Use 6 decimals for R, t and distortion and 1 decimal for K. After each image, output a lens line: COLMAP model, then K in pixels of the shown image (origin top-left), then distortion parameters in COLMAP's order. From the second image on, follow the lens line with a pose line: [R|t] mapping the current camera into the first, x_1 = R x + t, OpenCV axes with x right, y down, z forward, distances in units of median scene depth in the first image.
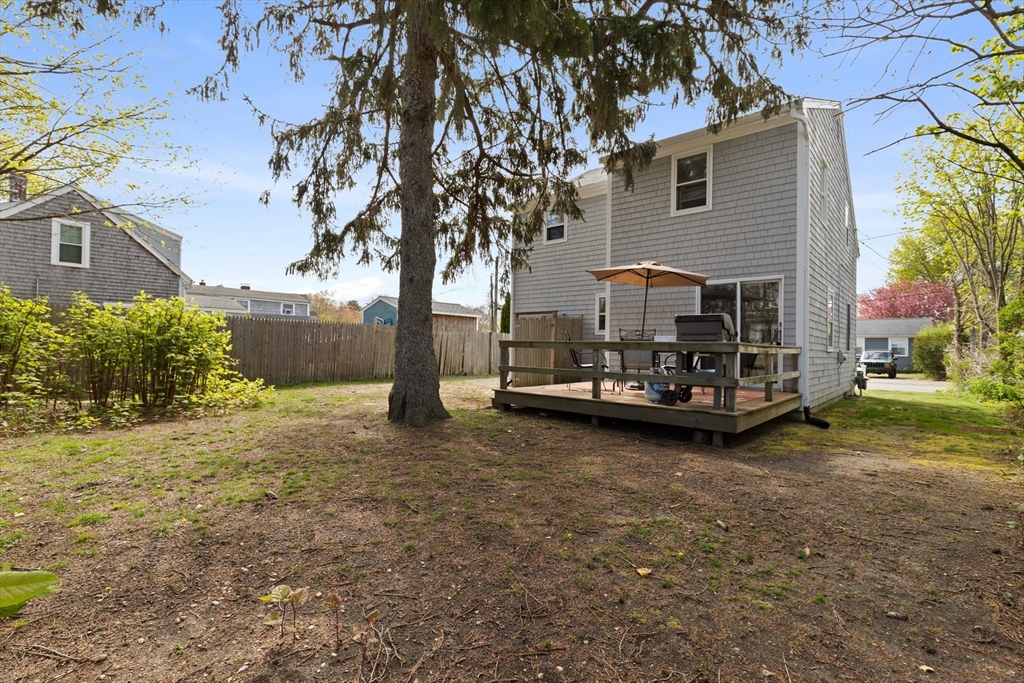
lens RADIAL K [[455.5, 0, 510.4], [0, 455.5, 344.8], [0, 0, 1]] dist [0.003007, 0.000016]
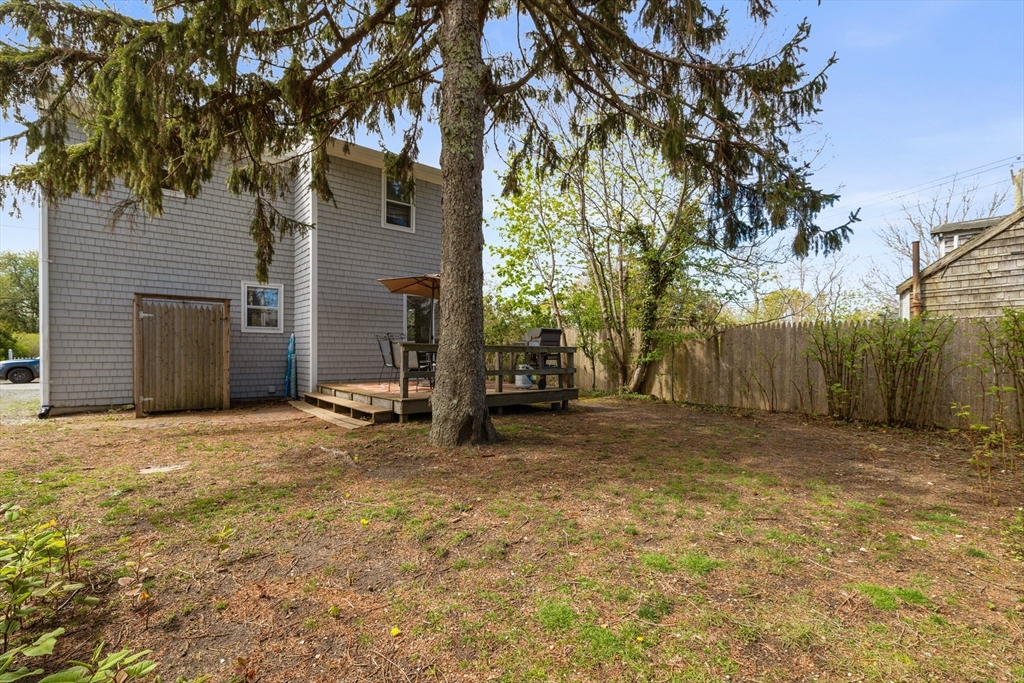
lens RADIAL K [[455.5, 0, 510.1], [0, 455.5, 345.0], [0, 0, 1]] dist [0.003007, 0.000016]
pose [[0.145437, -0.005858, 0.989350, -0.668776], [-0.007691, 0.999946, 0.007052, -0.012243], [-0.989338, -0.008635, 0.145384, 0.540382]]
